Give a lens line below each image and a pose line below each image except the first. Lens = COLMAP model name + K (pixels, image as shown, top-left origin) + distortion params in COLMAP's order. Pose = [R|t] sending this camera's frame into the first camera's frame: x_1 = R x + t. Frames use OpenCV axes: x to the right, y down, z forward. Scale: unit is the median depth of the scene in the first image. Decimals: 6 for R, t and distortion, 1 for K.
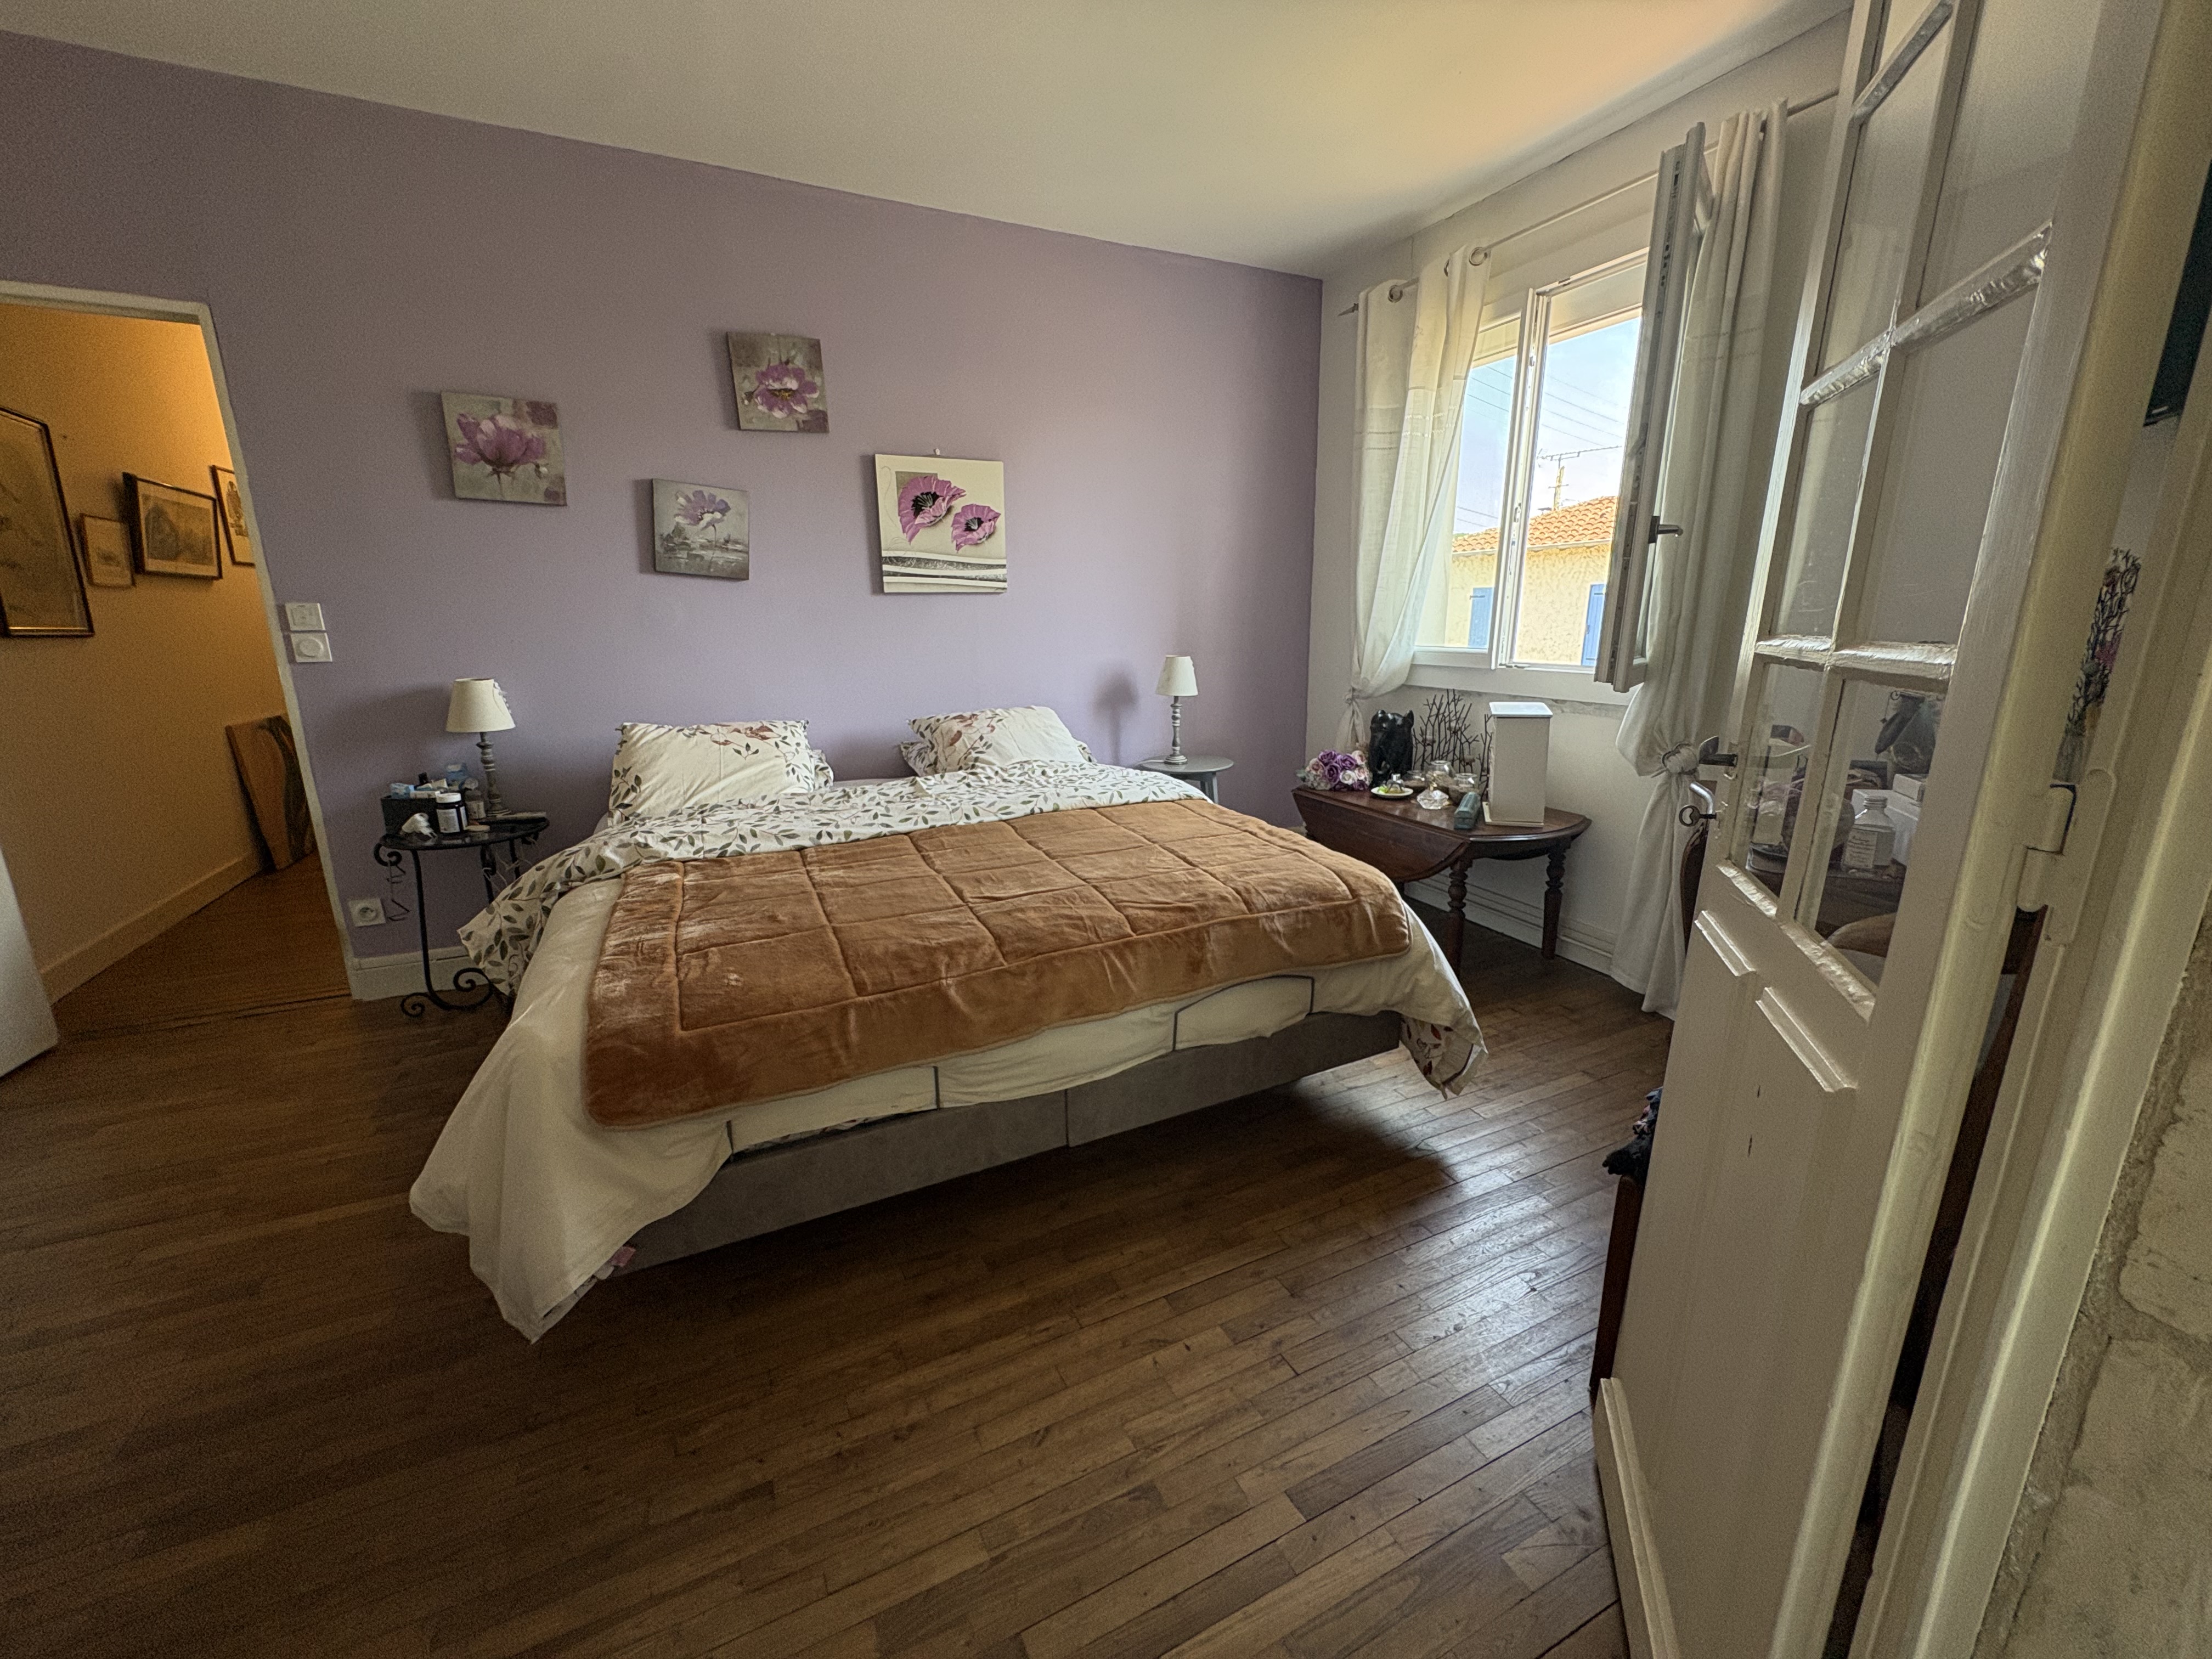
lens RADIAL K [[881.2, 0, 1113.1], [0, 881.2, 826.7], [0, 0, 1]] dist [0.001463, 0.000105]
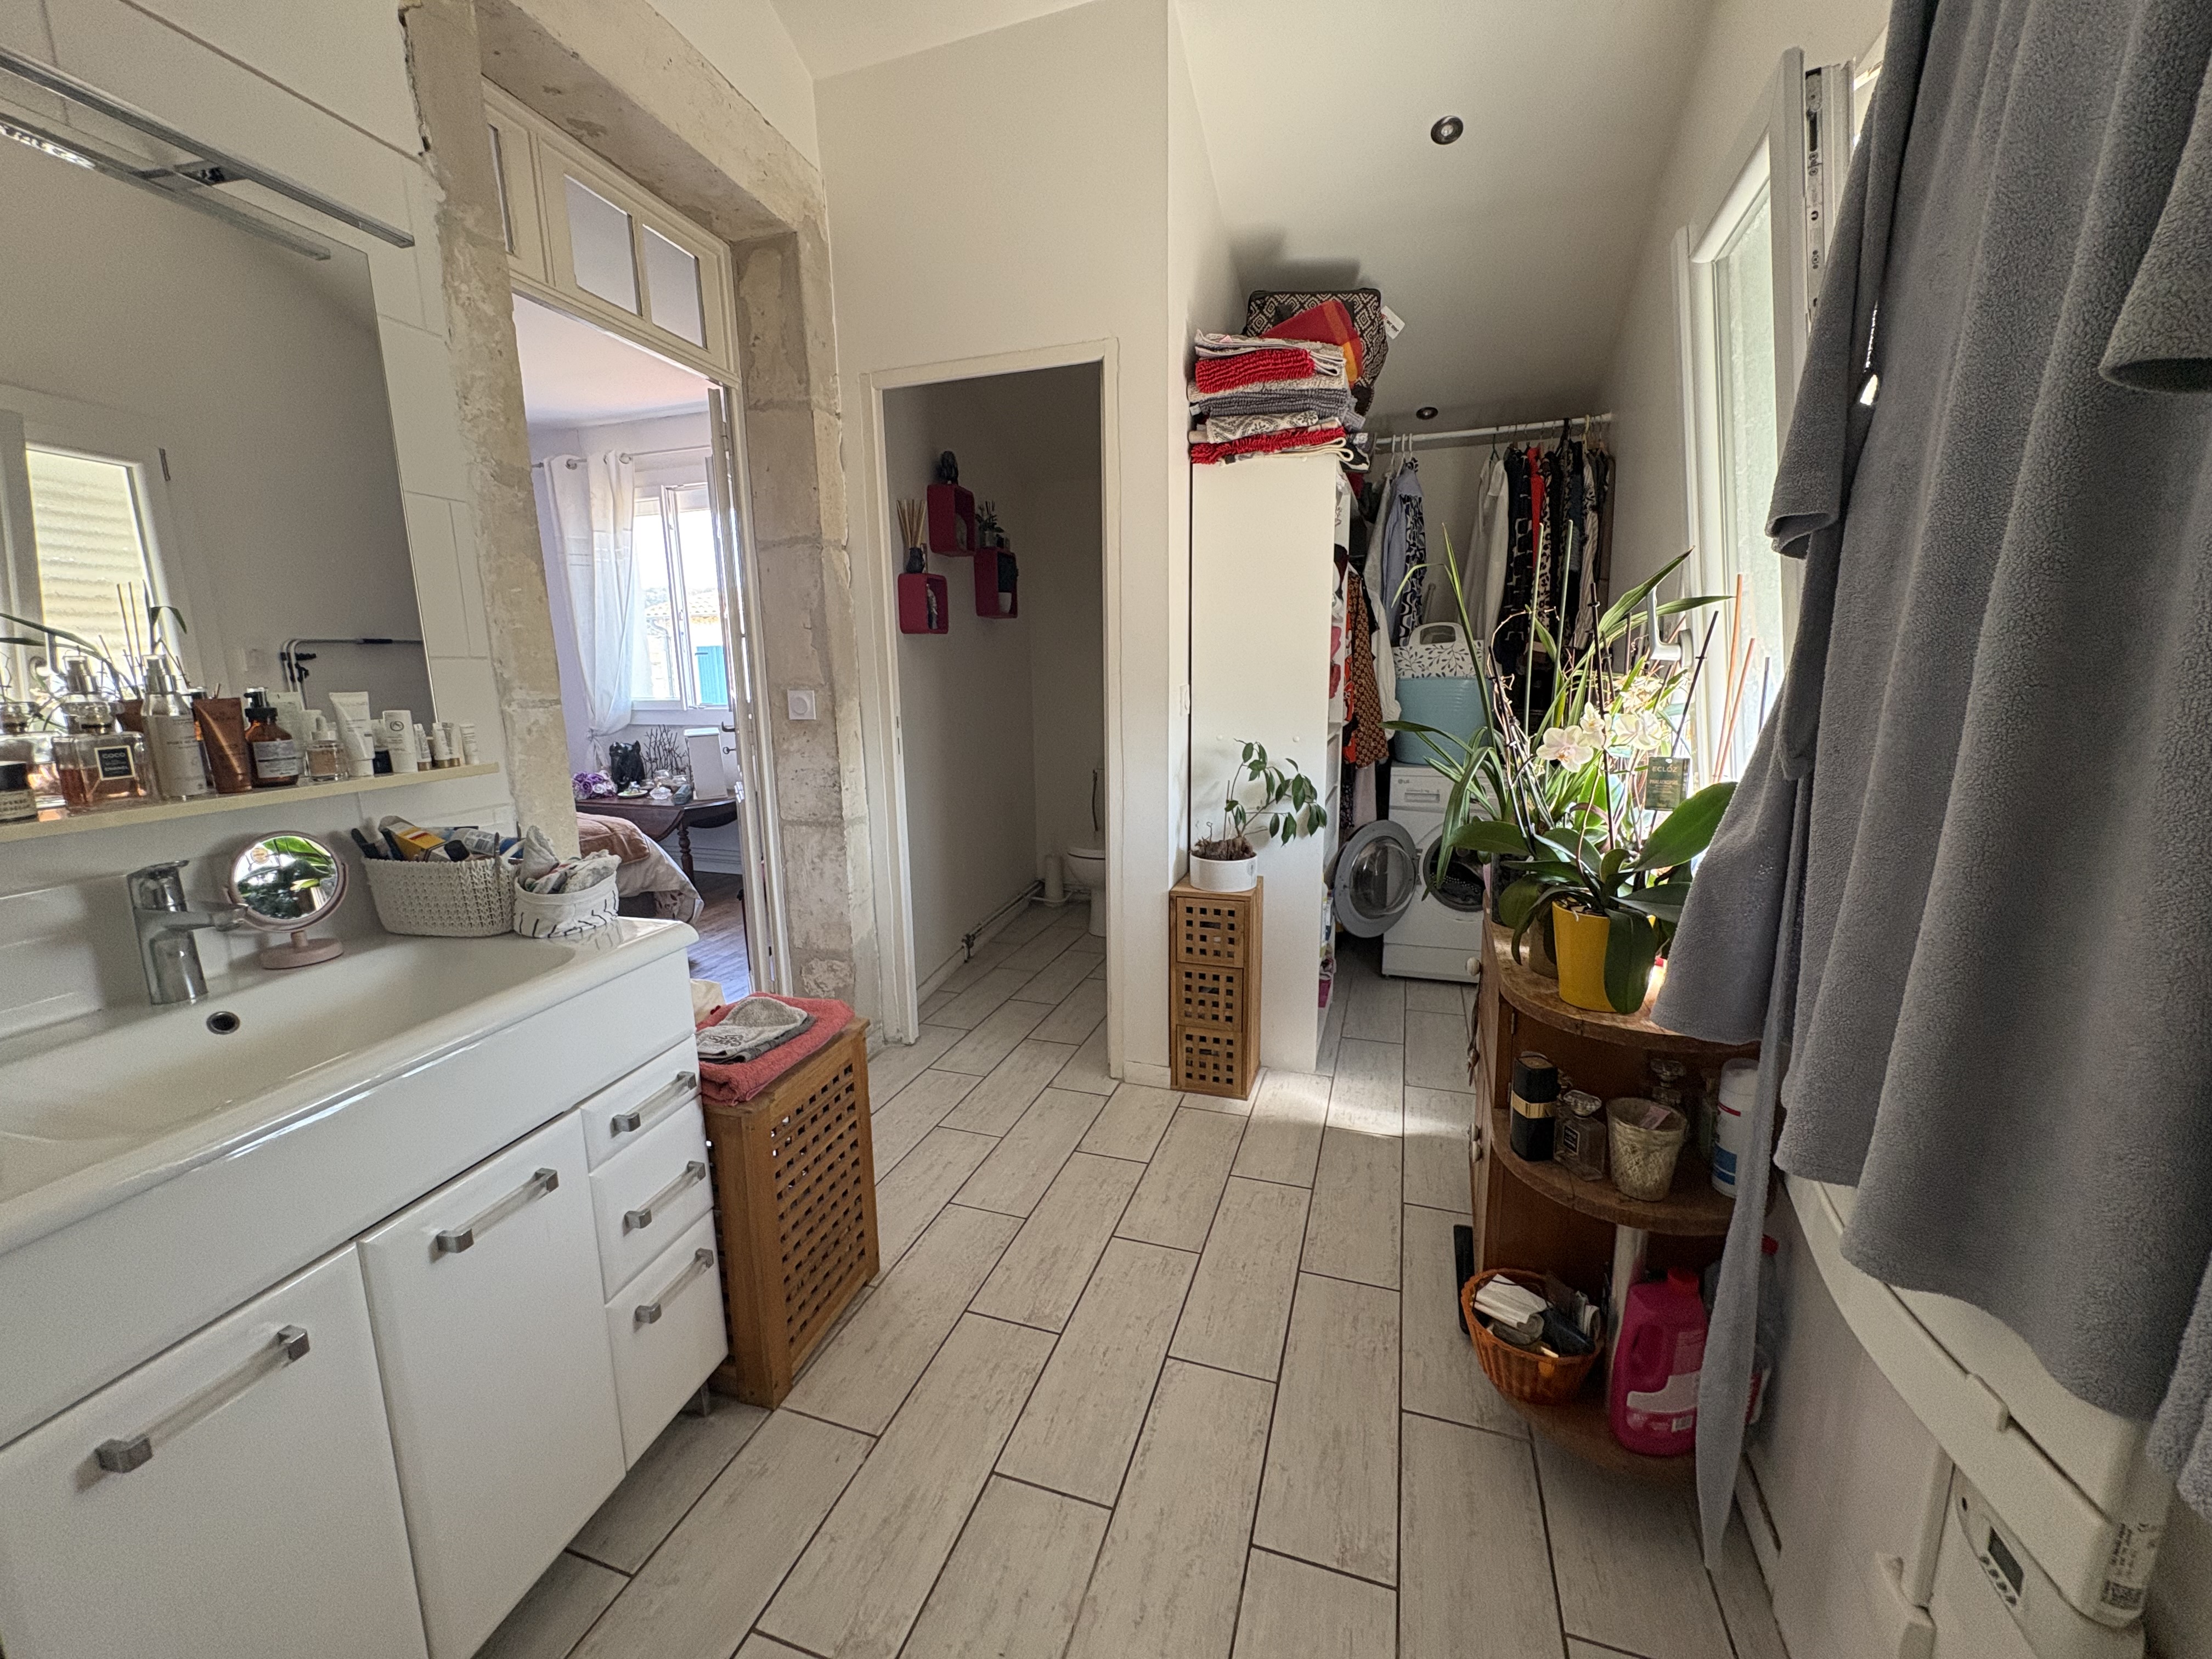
lens RADIAL K [[881.2, 0, 1097.7], [0, 881.2, 830.5], [0, 0, 1]] dist [0.001463, 0.000105]
pose [[0.708270, -0.144970, 0.690896, -0.173540], [0.180159, 0.983399, 0.021657, 0.134281], [-0.682566, 0.109132, 0.722629, -0.633238]]
